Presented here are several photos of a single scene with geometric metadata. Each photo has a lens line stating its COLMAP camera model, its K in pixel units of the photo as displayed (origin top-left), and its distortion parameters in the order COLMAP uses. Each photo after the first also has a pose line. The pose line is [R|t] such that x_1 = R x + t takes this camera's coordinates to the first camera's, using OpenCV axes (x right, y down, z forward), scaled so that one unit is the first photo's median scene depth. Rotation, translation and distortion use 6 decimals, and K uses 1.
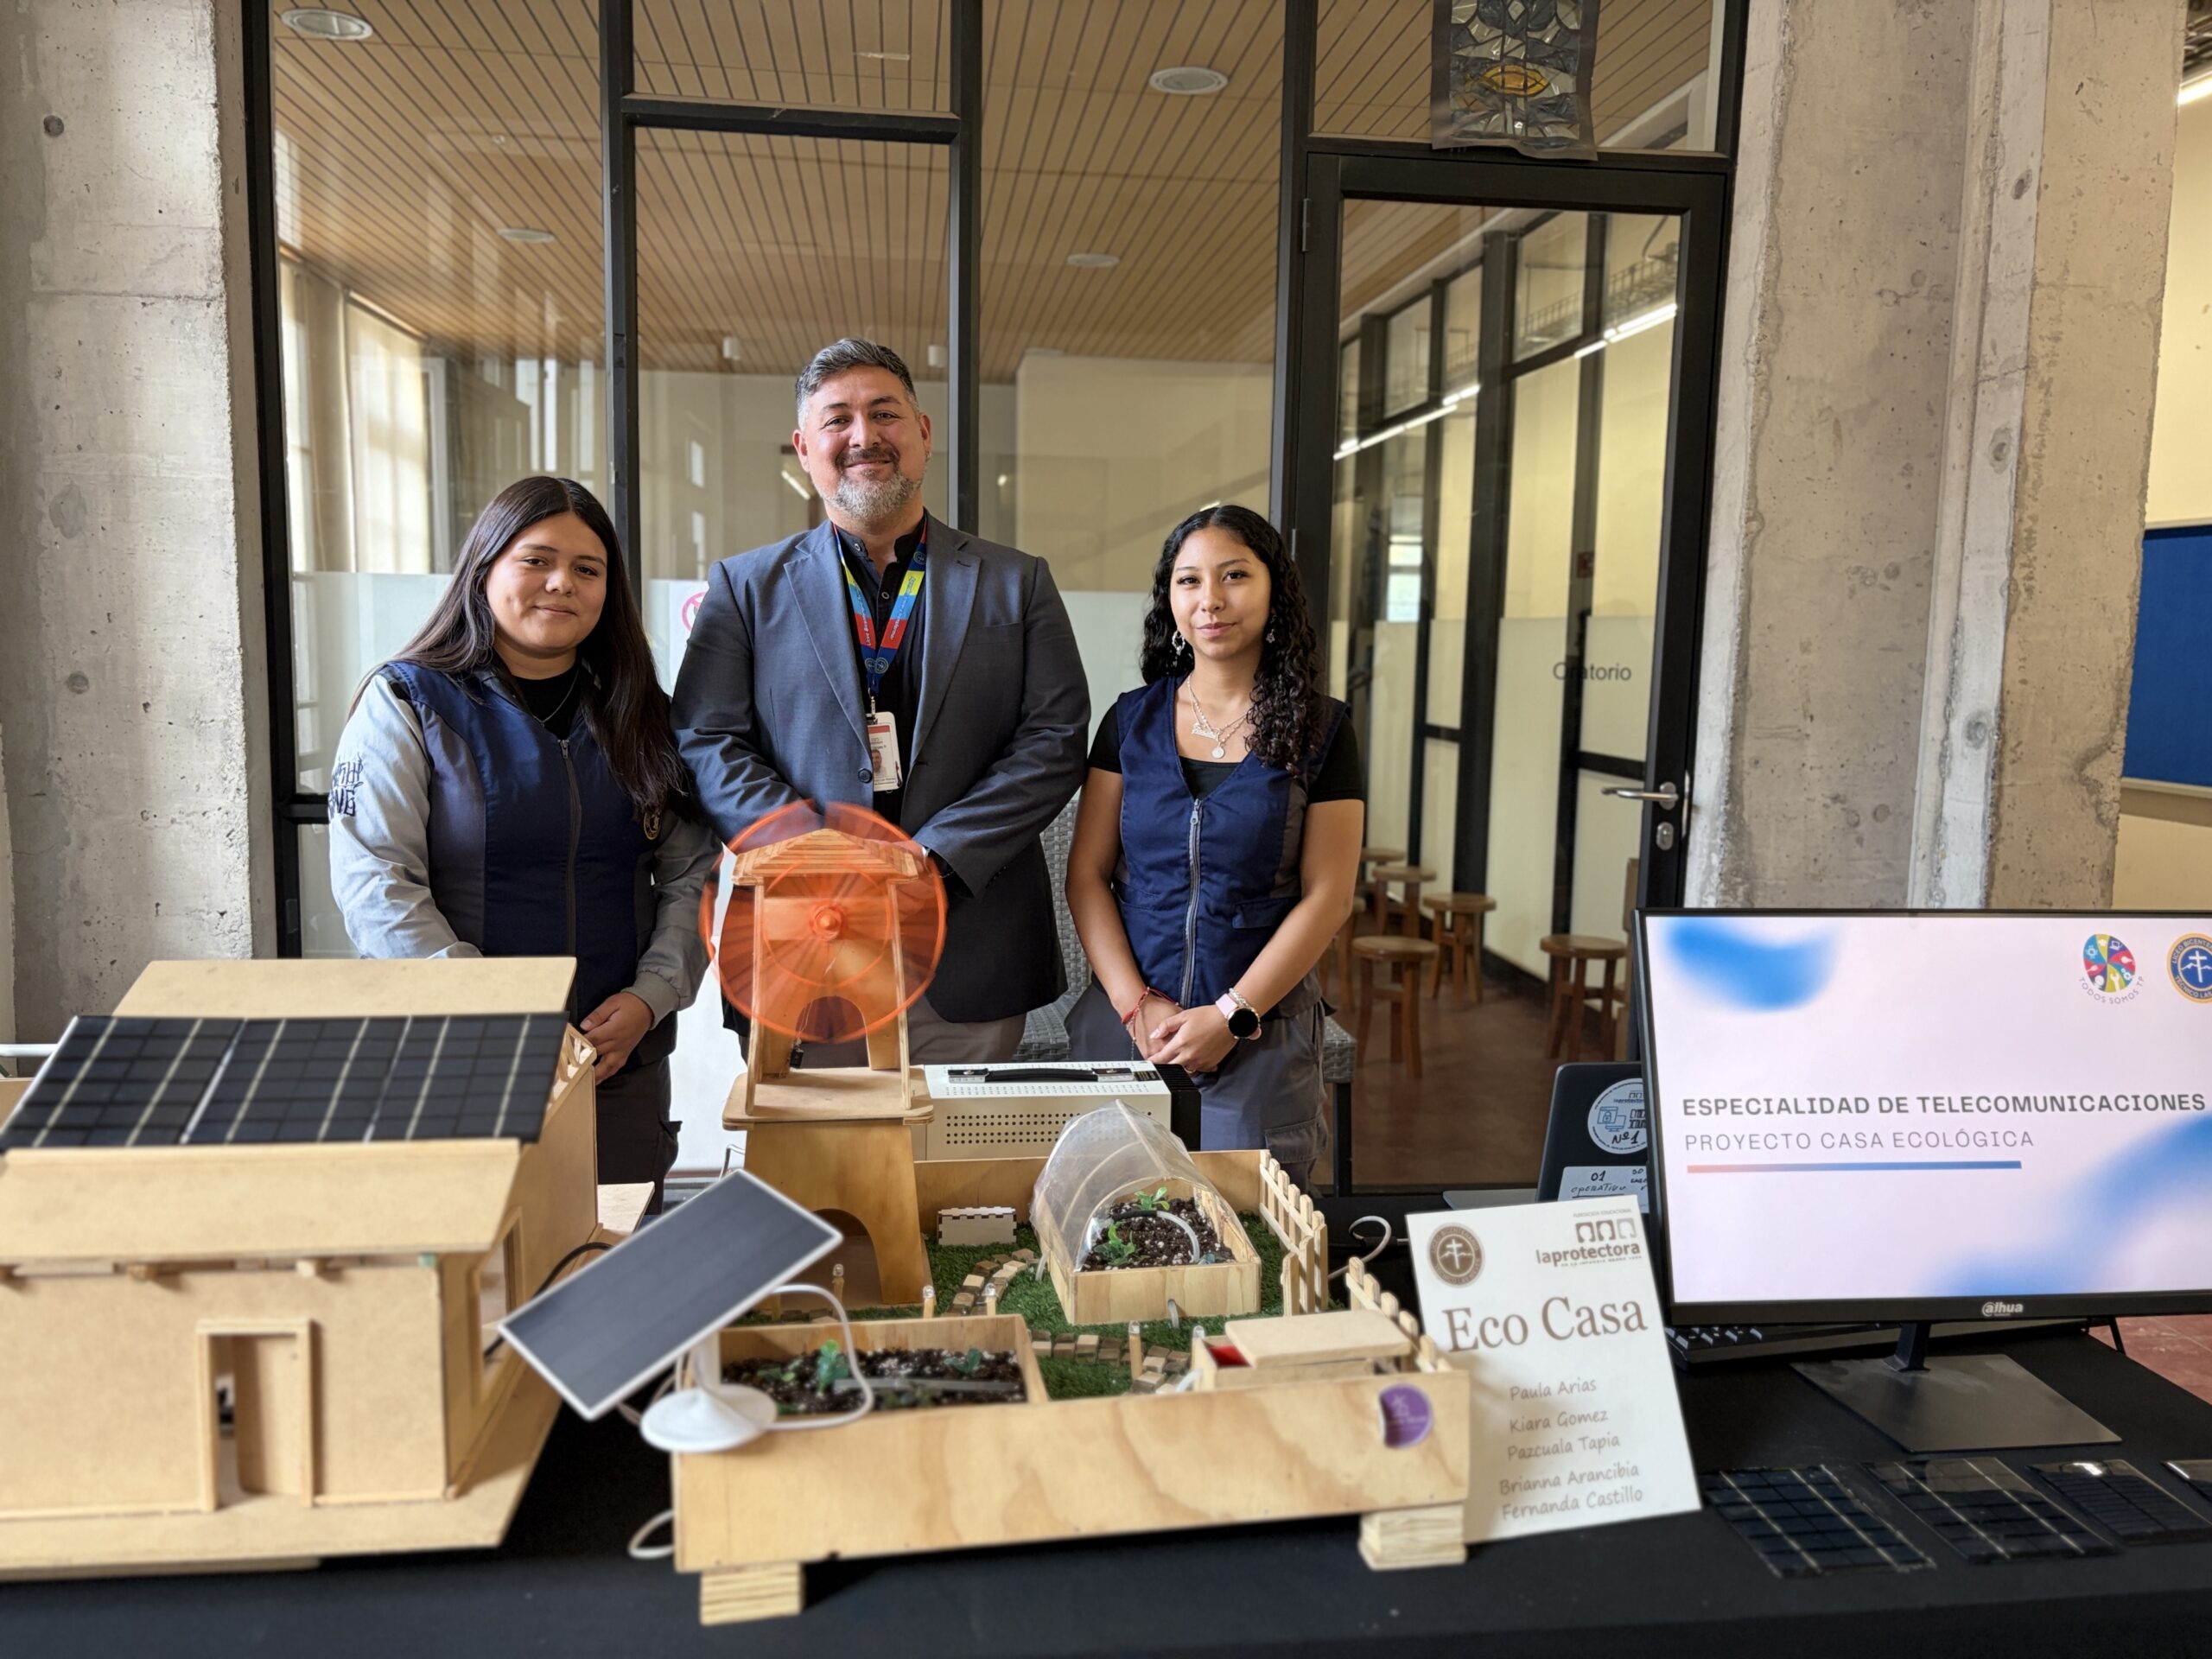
lens RADIAL K [[1667.7, 0, 1109.6], [0, 1667.7, 830.8], [0, 0, 1]] dist [0.033756, -0.030233]
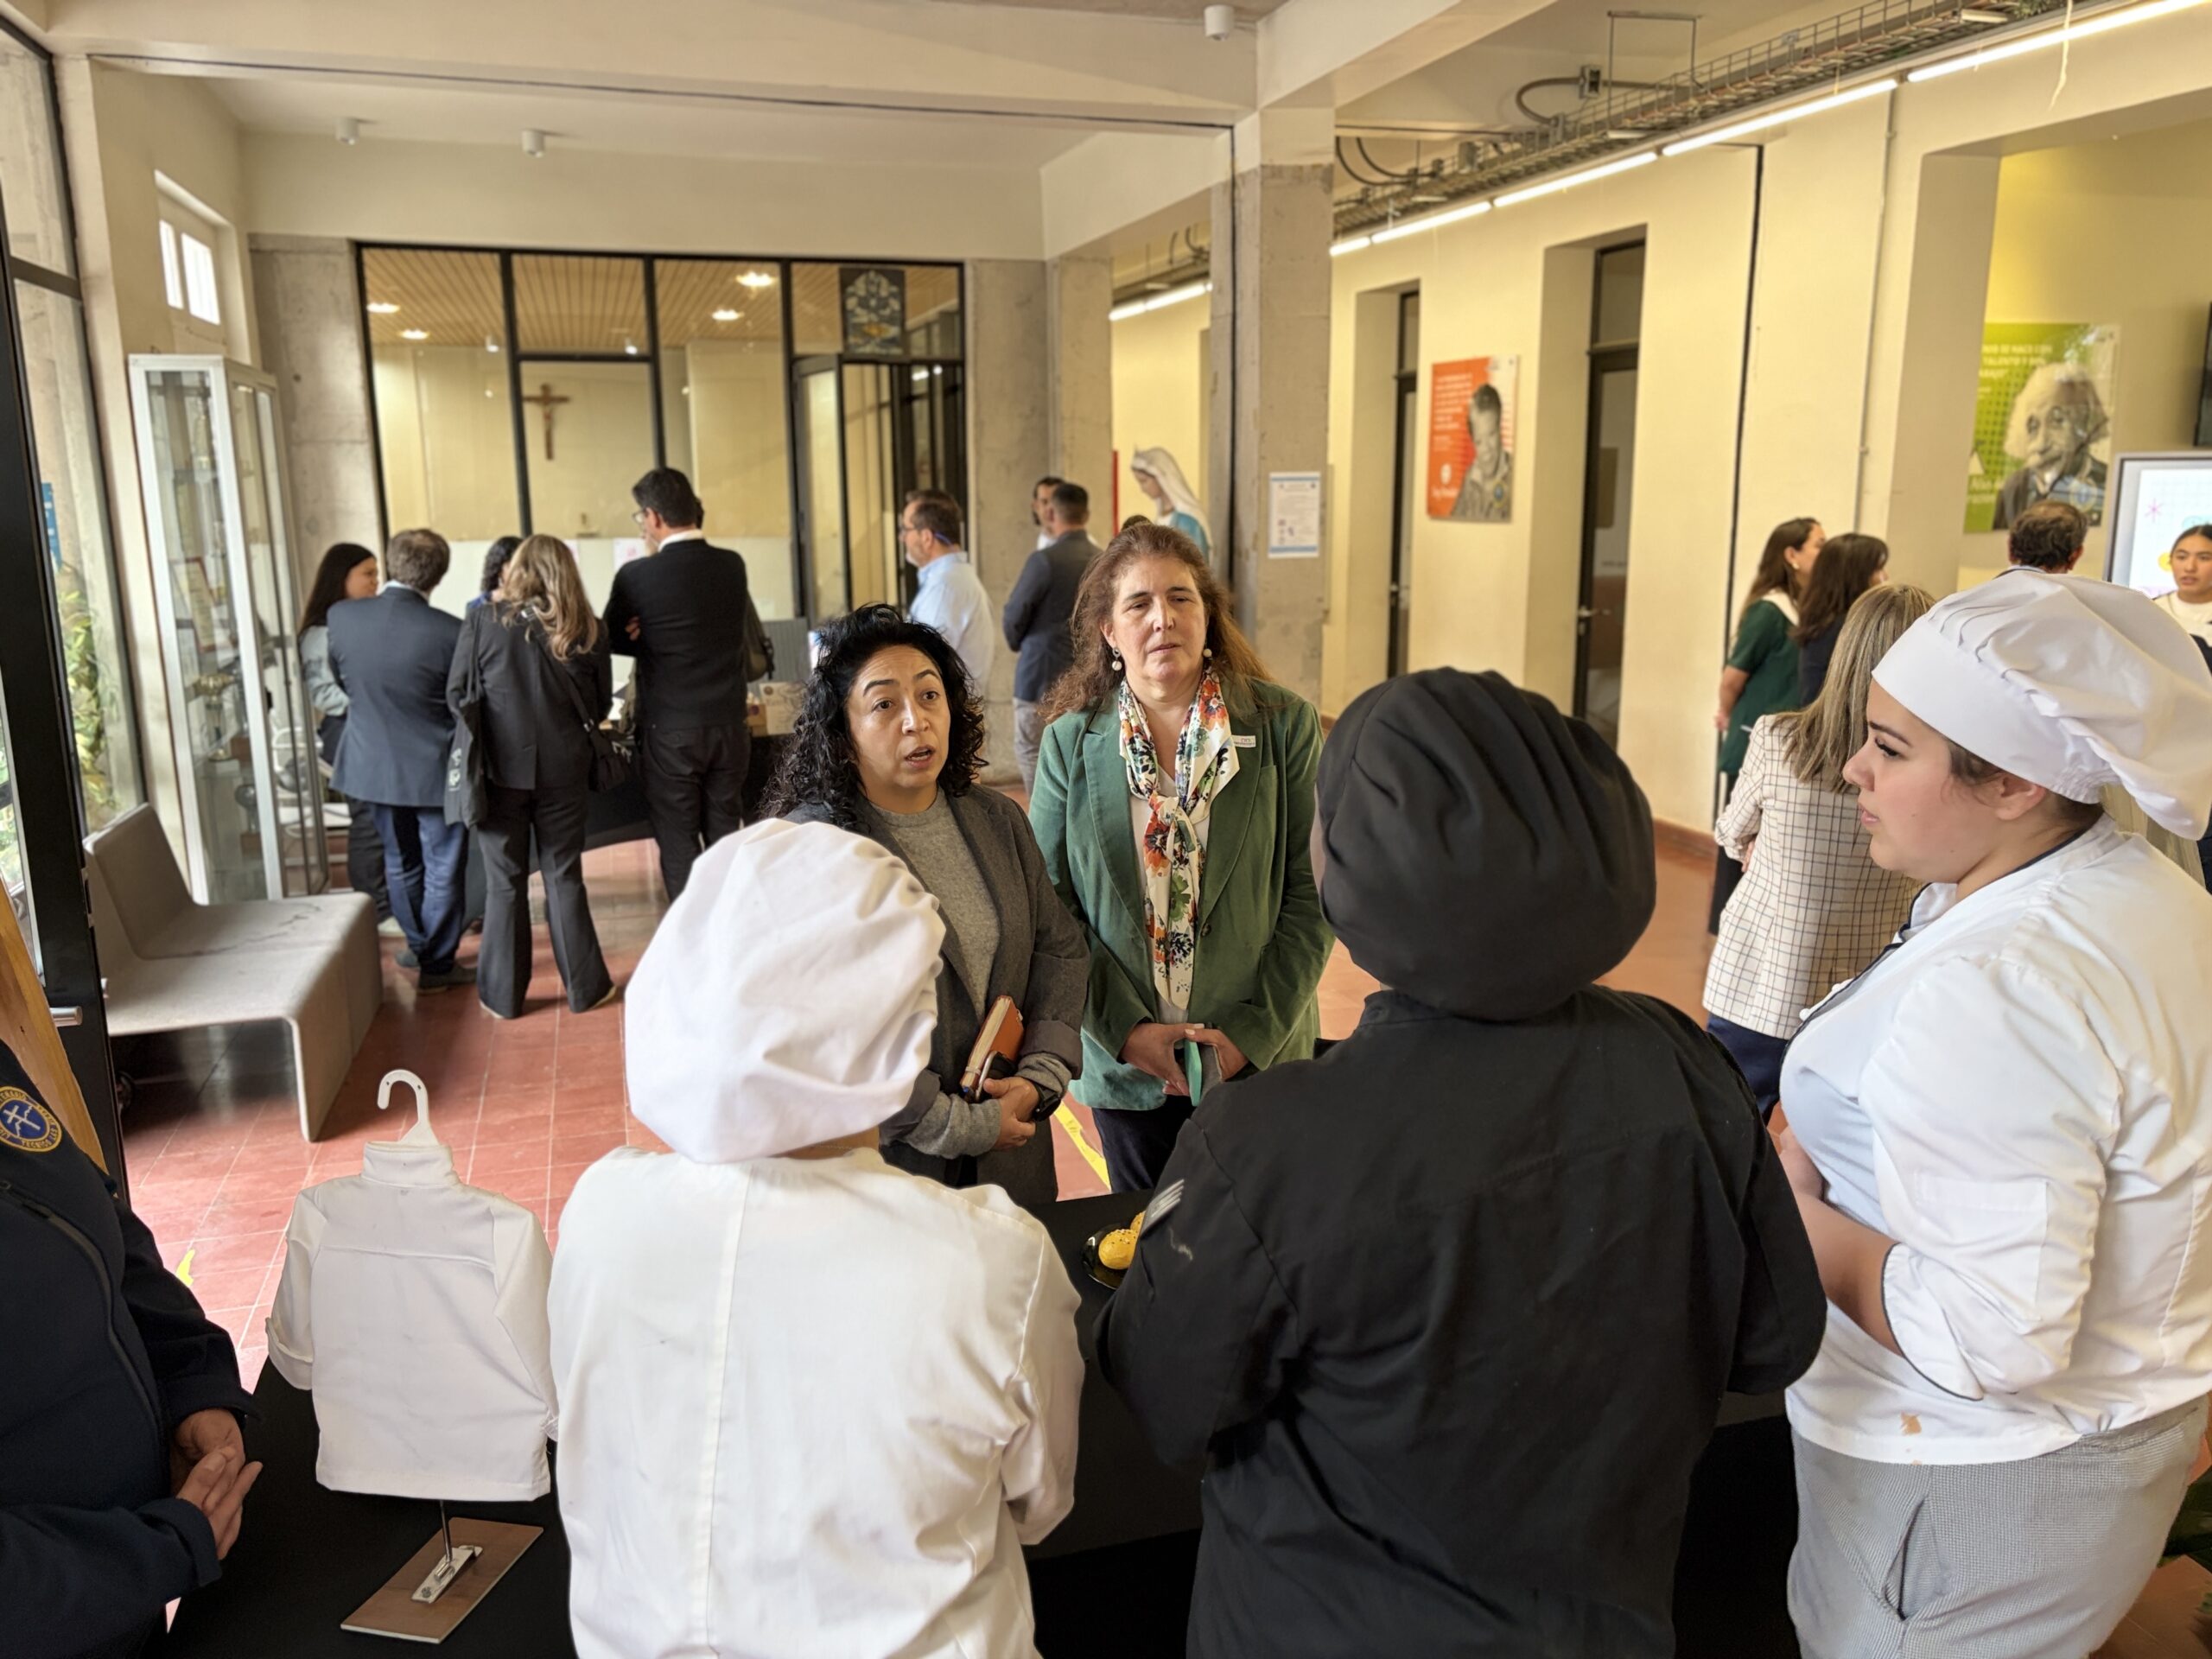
lens RADIAL K [[1667.7, 0, 1103.6], [0, 1667.7, 834.2], [0, 0, 1]] dist [0.033756, -0.030233]
pose [[0.985380, -0.059839, 0.159519, 0.134471], [0.042295, 0.992899, 0.111190, 0.044346], [-0.165040, -0.102817, 0.980913, -1.649151]]
